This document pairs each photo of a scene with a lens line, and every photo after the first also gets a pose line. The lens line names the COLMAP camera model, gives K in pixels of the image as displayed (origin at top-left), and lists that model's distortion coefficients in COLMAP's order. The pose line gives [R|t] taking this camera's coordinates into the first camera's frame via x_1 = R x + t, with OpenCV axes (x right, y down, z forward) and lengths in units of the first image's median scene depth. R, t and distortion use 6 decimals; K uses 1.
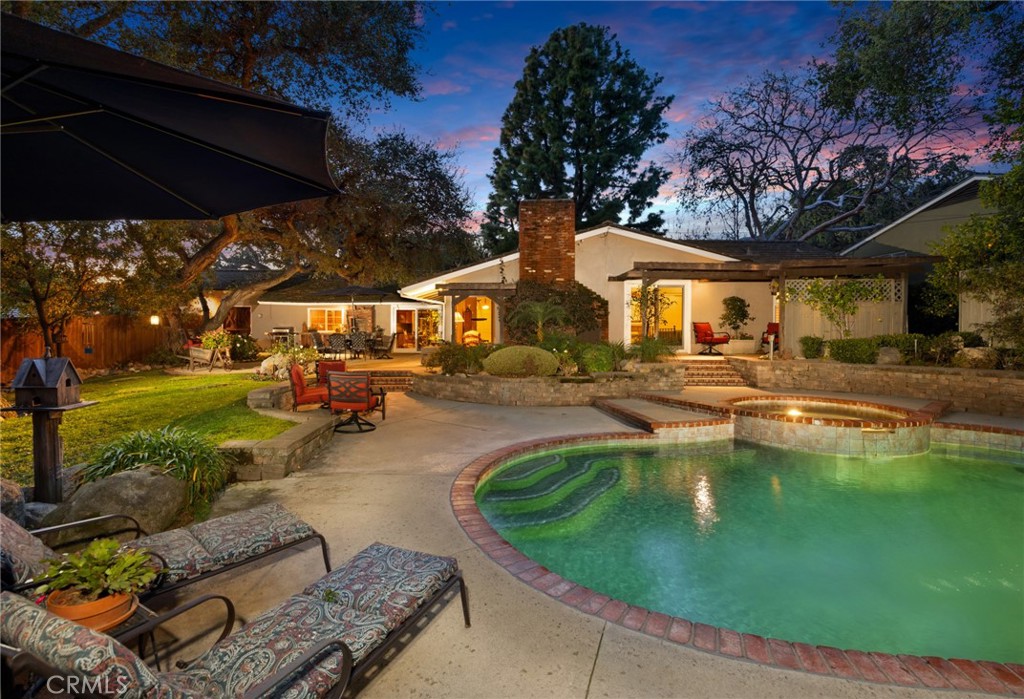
lens RADIAL K [[480.7, 0, 508.9], [0, 480.7, 345.7], [0, 0, 1]] dist [-0.002124, -0.000123]
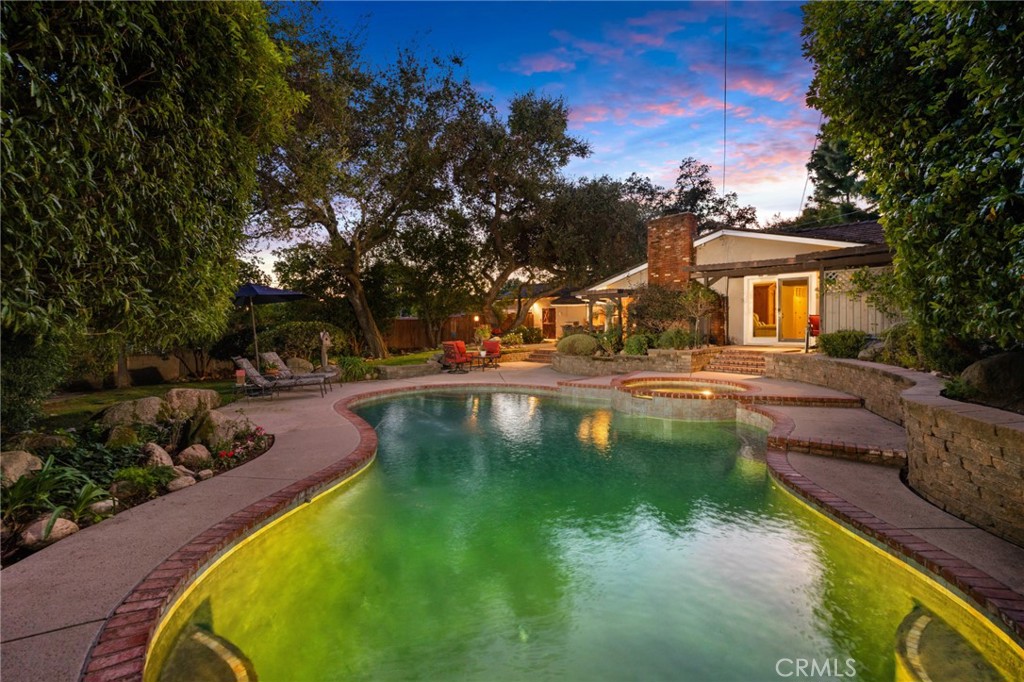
lens RADIAL K [[473.6, 0, 510.9], [0, 473.6, 339.0], [0, 0, 1]] dist [-0.000716, 0.000114]
pose [[0.667841, 0.021623, -0.743990, 0.711009], [-0.020168, 0.999737, 0.010953, 0.001838], [0.744030, 0.007690, 0.668102, -0.094353]]
